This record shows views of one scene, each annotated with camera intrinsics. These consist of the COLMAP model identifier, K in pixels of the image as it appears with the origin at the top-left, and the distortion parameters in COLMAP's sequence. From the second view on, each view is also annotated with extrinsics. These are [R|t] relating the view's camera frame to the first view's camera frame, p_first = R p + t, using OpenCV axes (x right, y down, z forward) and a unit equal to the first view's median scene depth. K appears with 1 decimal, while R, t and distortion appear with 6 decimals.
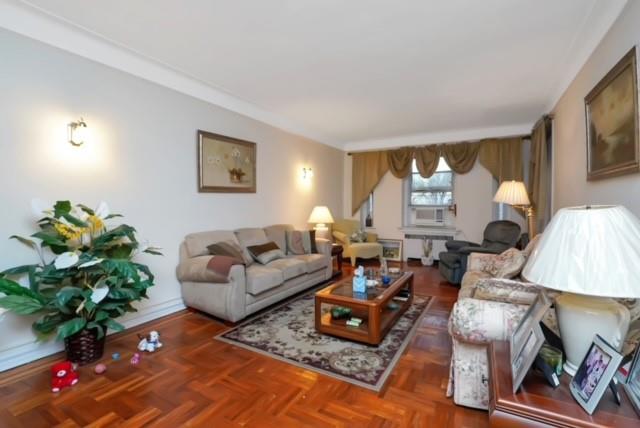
lens RADIAL K [[293.1, 0, 320.0], [0, 293.1, 214.0], [0, 0, 1]] dist [-0.005033, 0.000695]
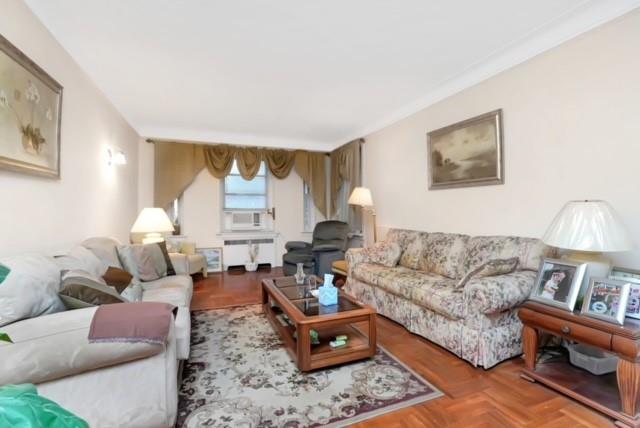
lens RADIAL K [[293.1, 0, 320.0], [0, 293.1, 214.0], [0, 0, 1]] dist [-0.005033, 0.000695]
pose [[0.621513, -0.006377, 0.783378, -0.273112], [0.025980, 0.999585, -0.012476, 0.006665], [-0.782973, 0.028106, 0.621421, 0.243670]]
